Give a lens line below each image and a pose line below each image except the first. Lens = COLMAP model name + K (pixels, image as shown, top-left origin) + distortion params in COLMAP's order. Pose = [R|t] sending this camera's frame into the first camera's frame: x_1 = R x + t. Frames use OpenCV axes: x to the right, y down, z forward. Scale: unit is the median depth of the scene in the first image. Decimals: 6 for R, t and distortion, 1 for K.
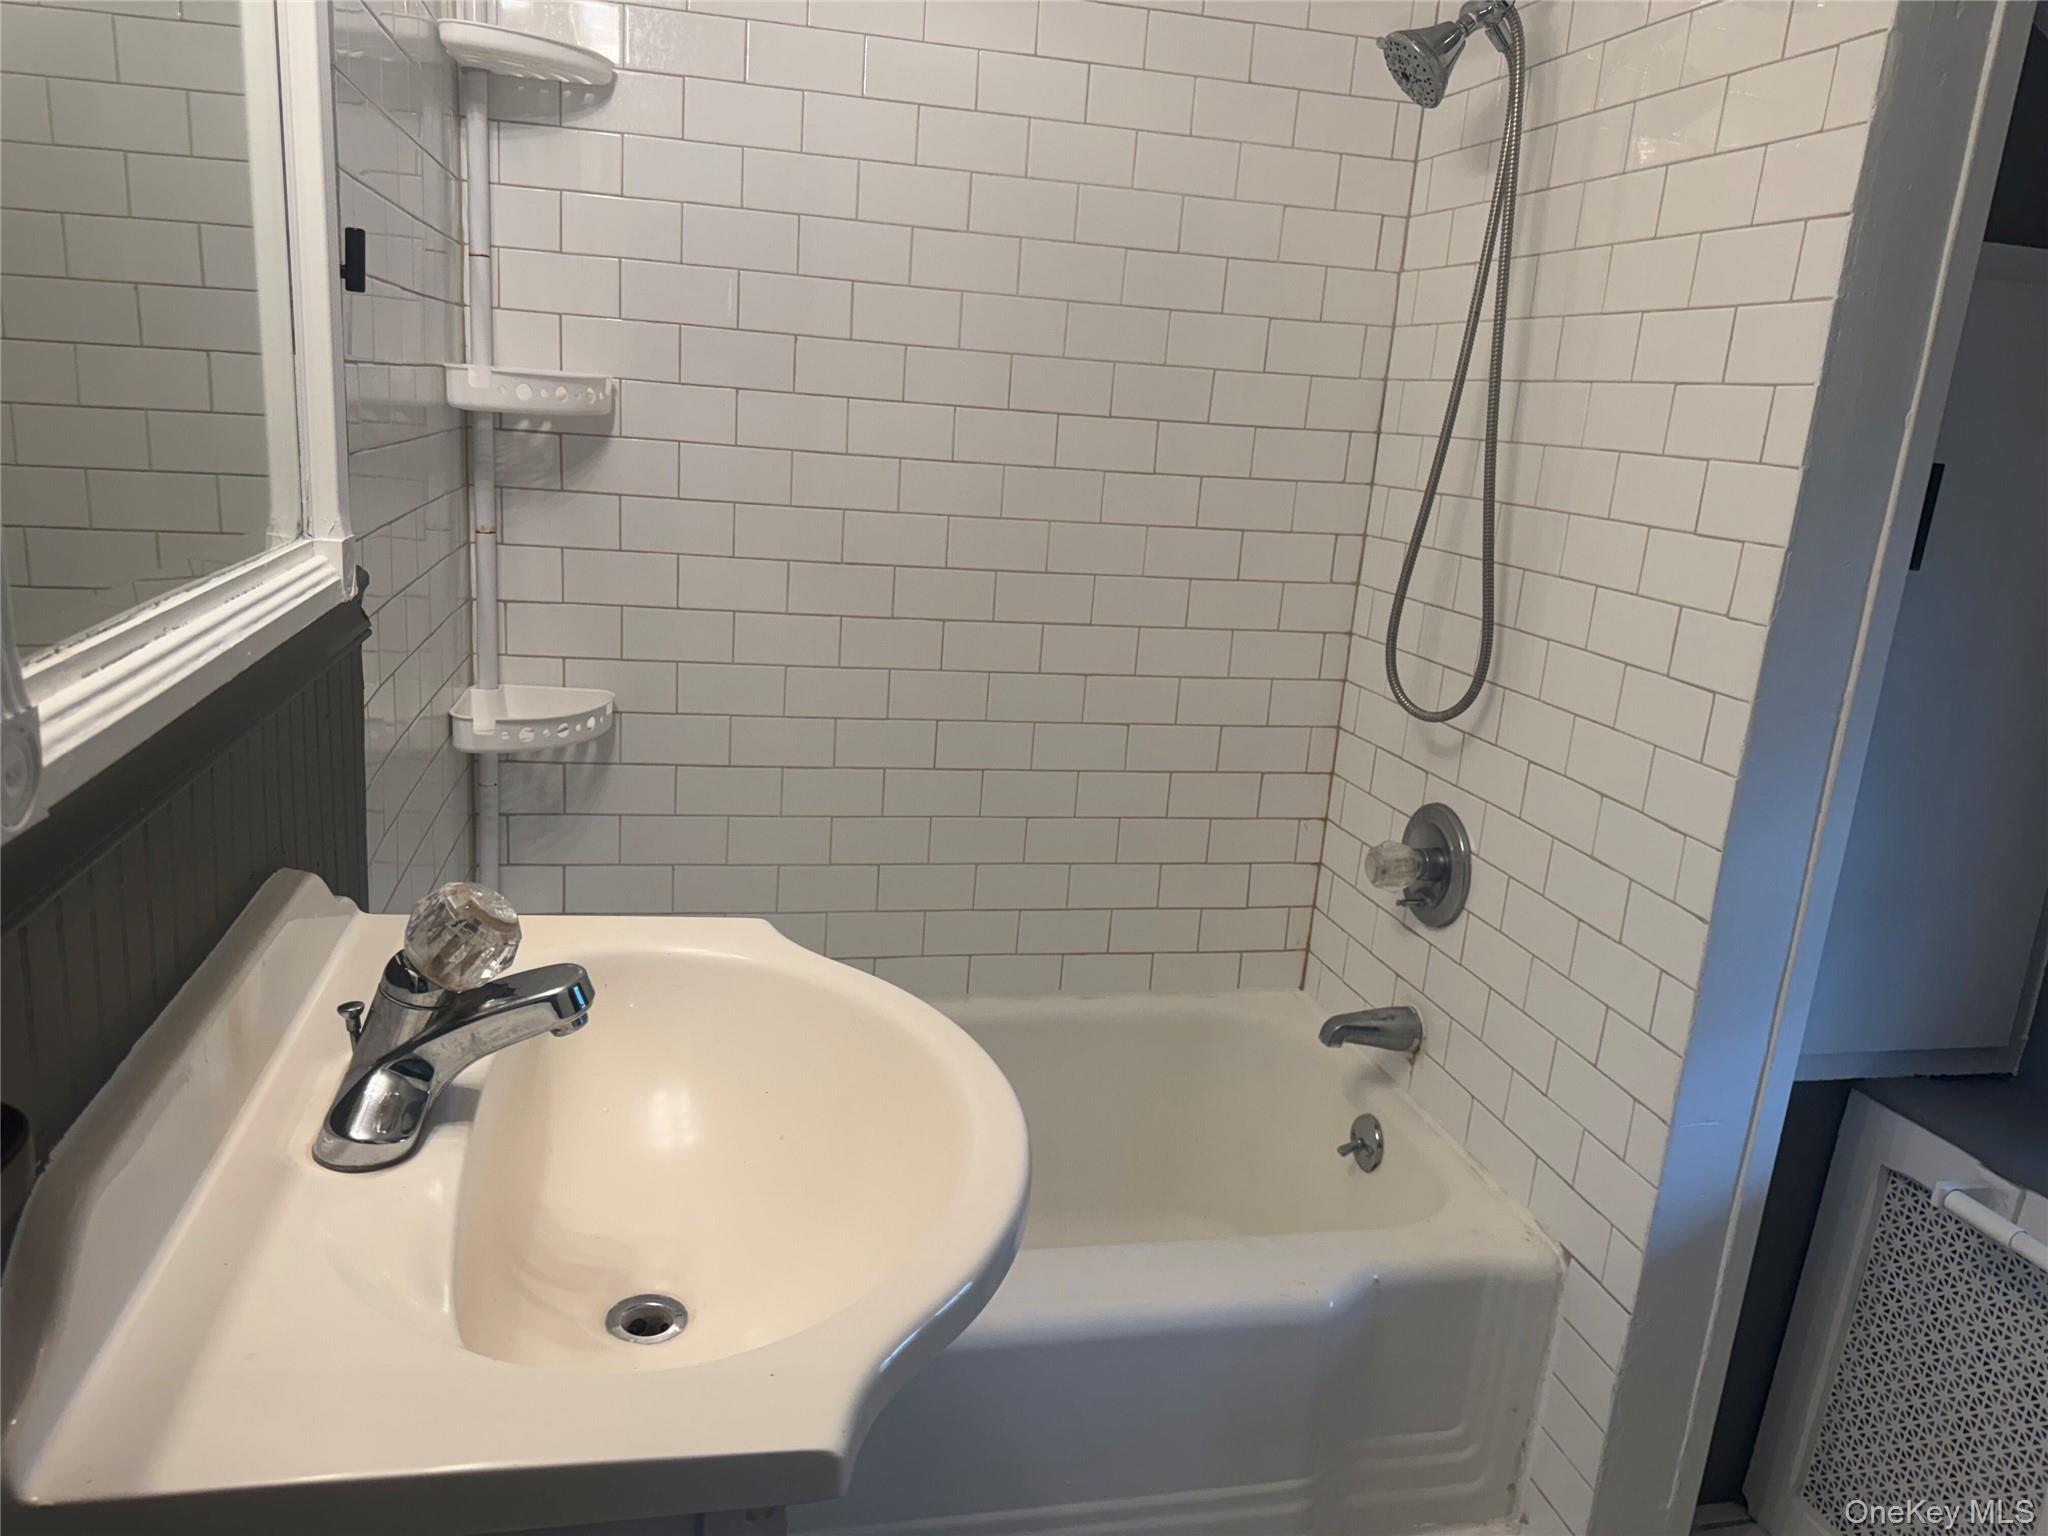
lens RADIAL K [[1446.1, 0, 1026.0], [0, 1446.1, 747.4], [0, 0, 1]] dist [0.040657, -0.051151]
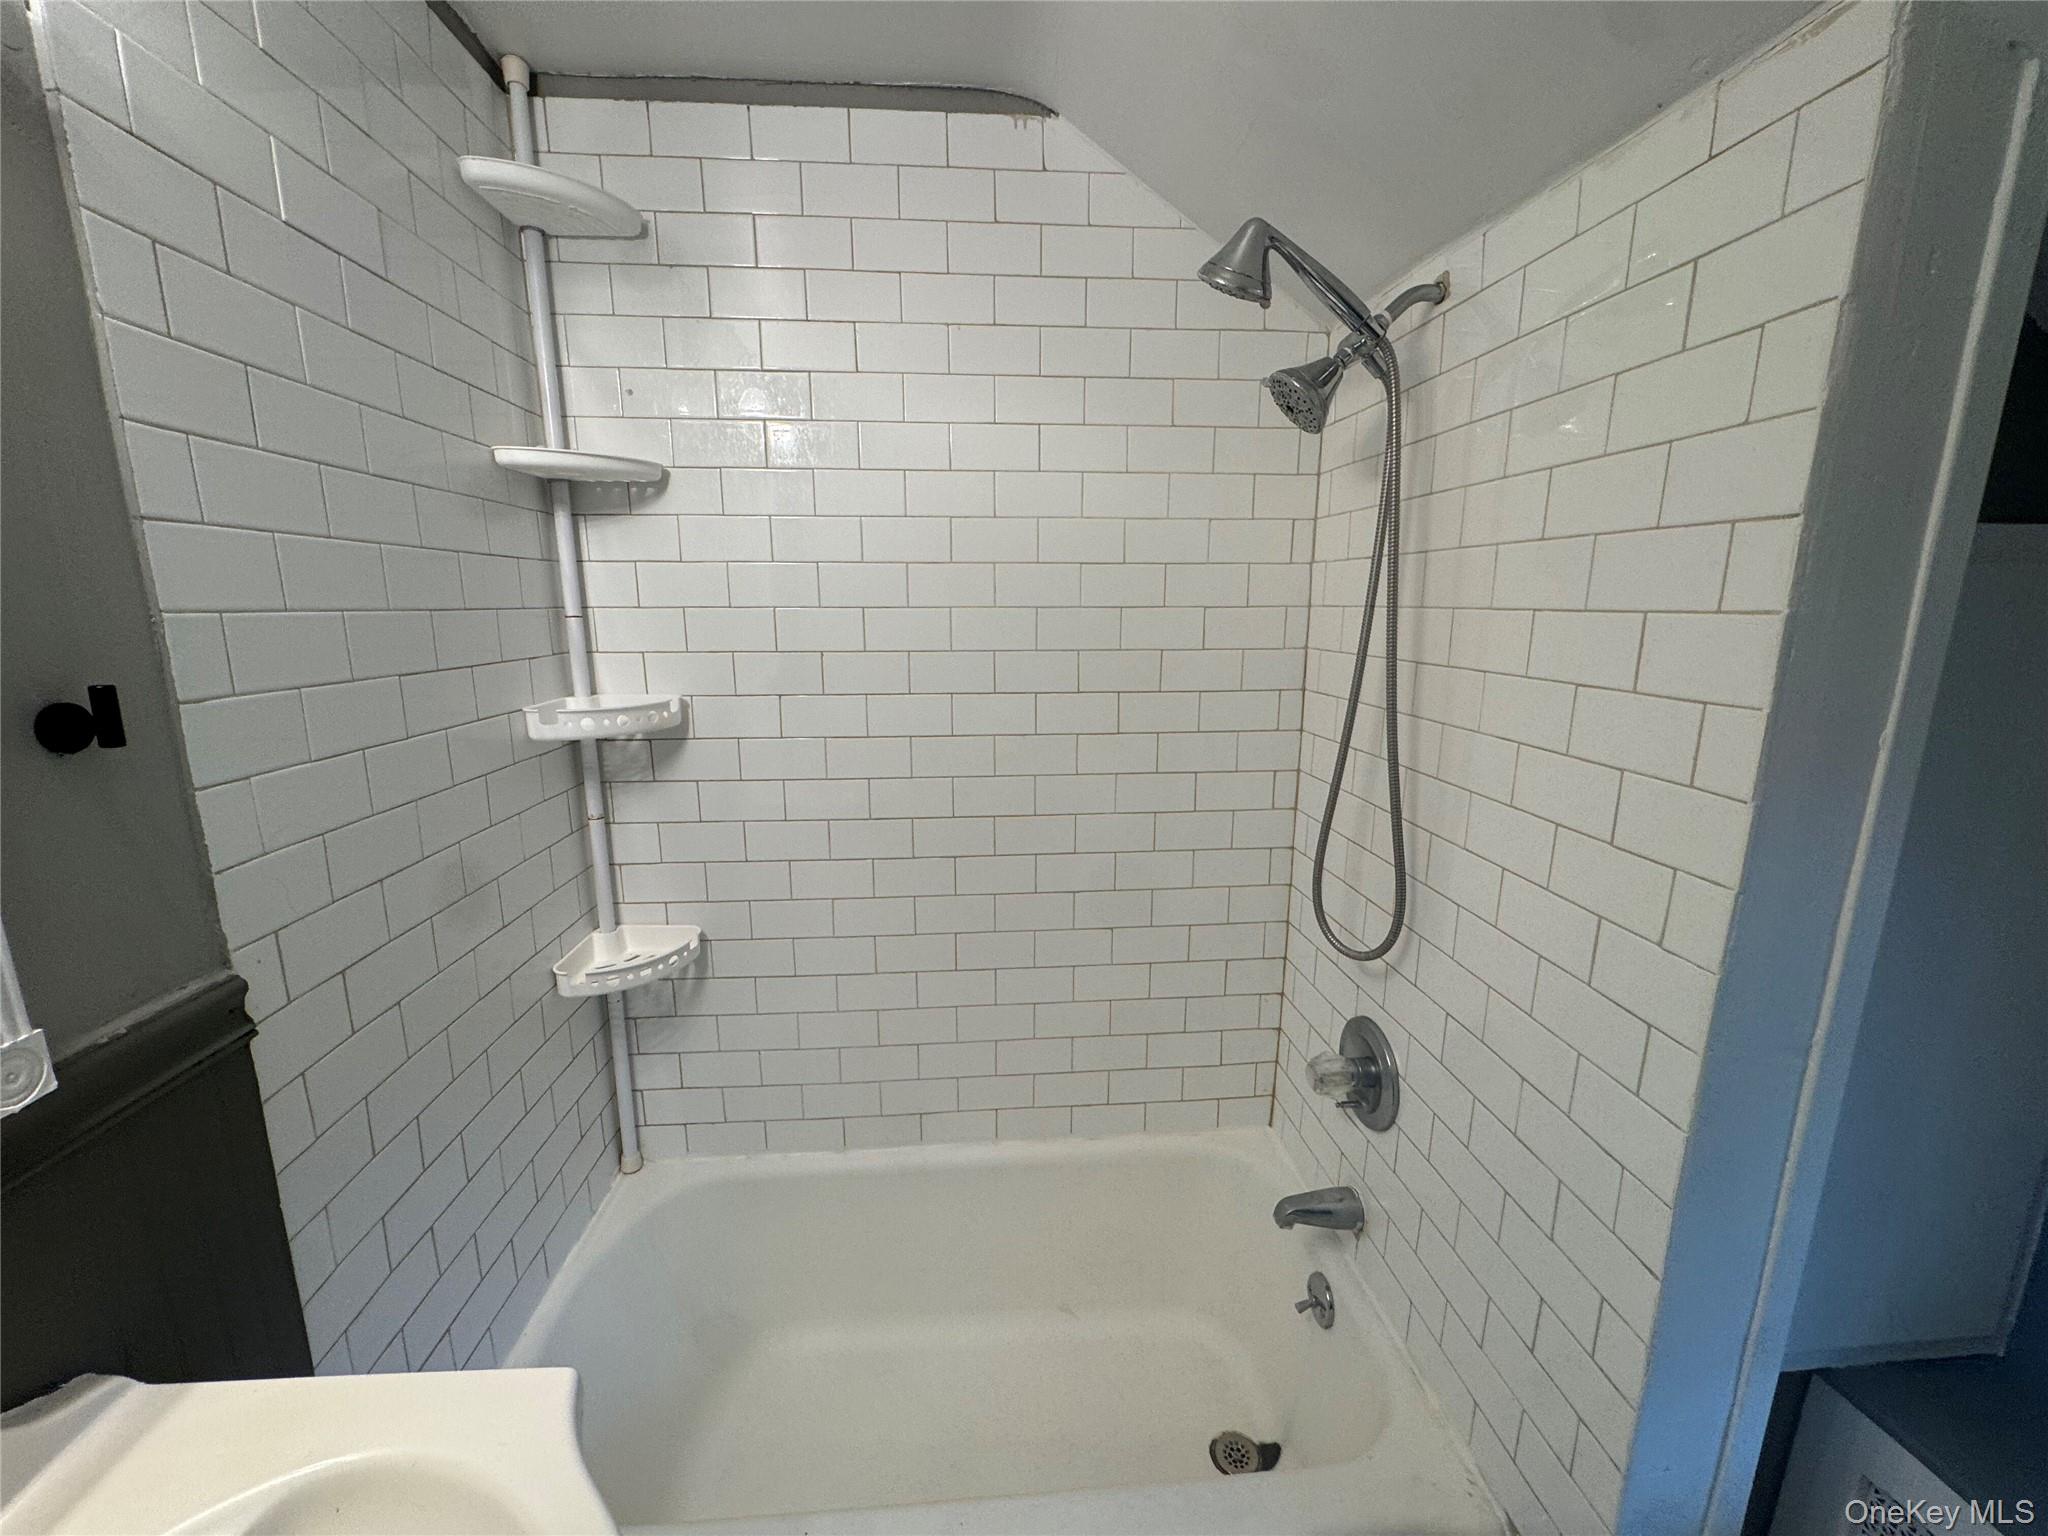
lens RADIAL K [[822.5, 0, 1021.0], [0, 822.5, 759.4], [0, 0, 1]] dist [-0.002172, -0.001331]
pose [[0.987254, -0.042396, -0.153401, 0.137243], [0.034202, 0.997863, -0.055667, -0.157407], [0.155434, 0.049711, 0.986595, 0.344188]]
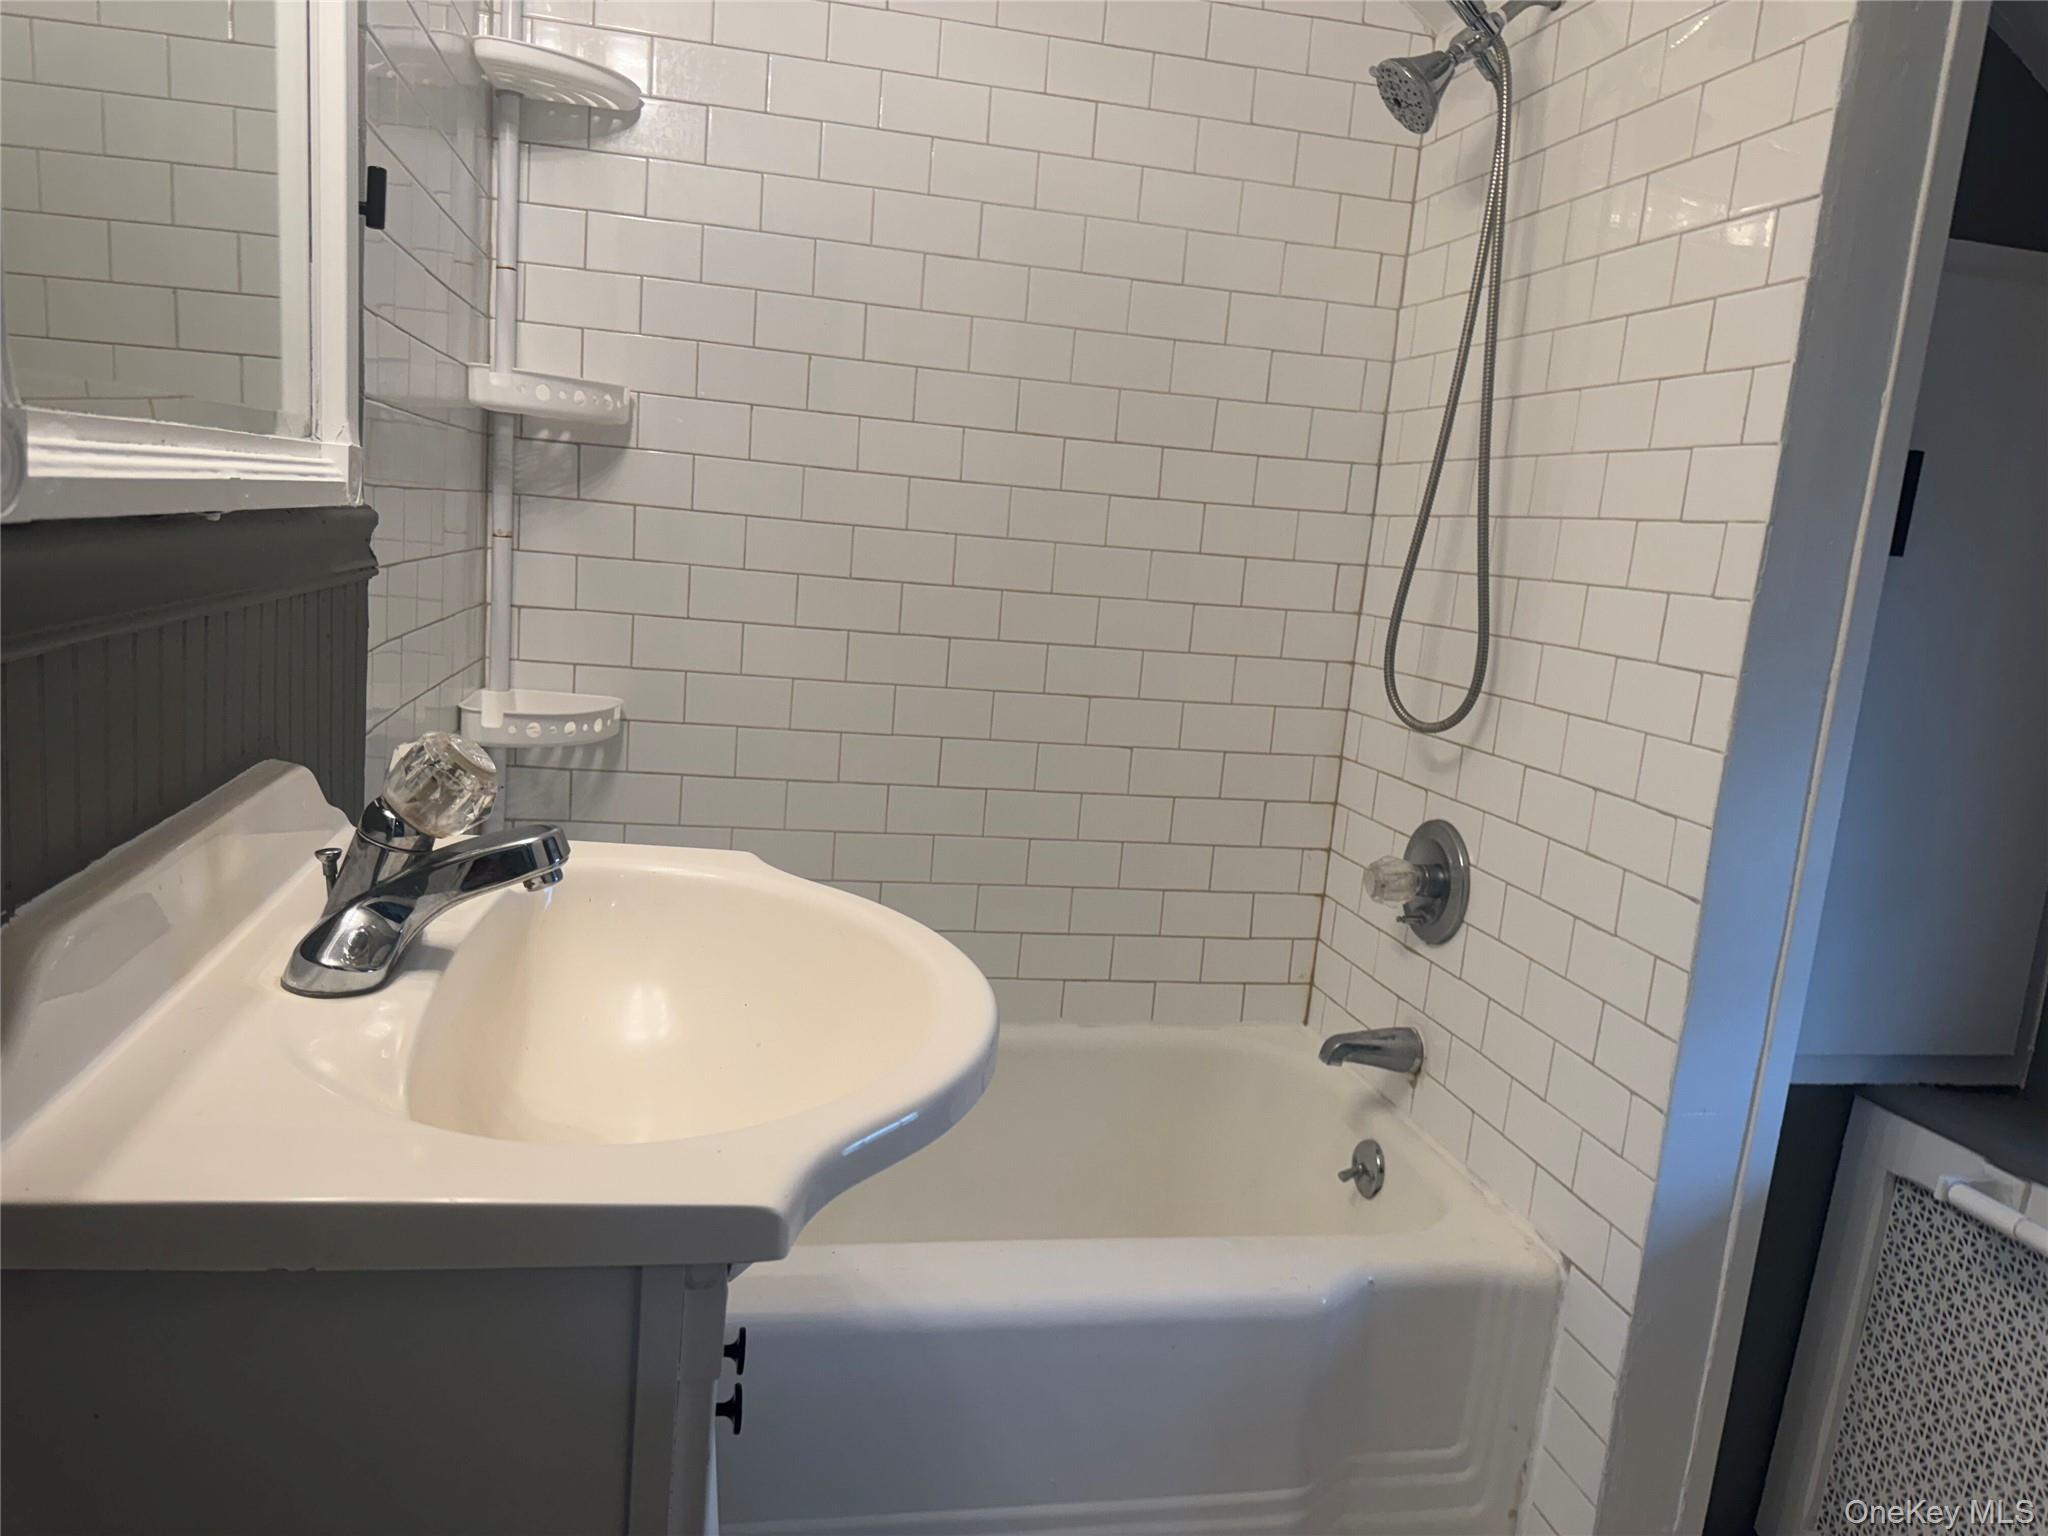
lens RADIAL K [[1446.1, 0, 1034.3], [0, 1446.1, 765.3], [0, 0, 1]] dist [0.040657, -0.051151]
pose [[0.999831, 0.013492, -0.012463, 0.019642], [-0.014359, 0.997280, -0.072298, 0.087765], [0.011454, 0.072465, 0.997305, -0.006420]]
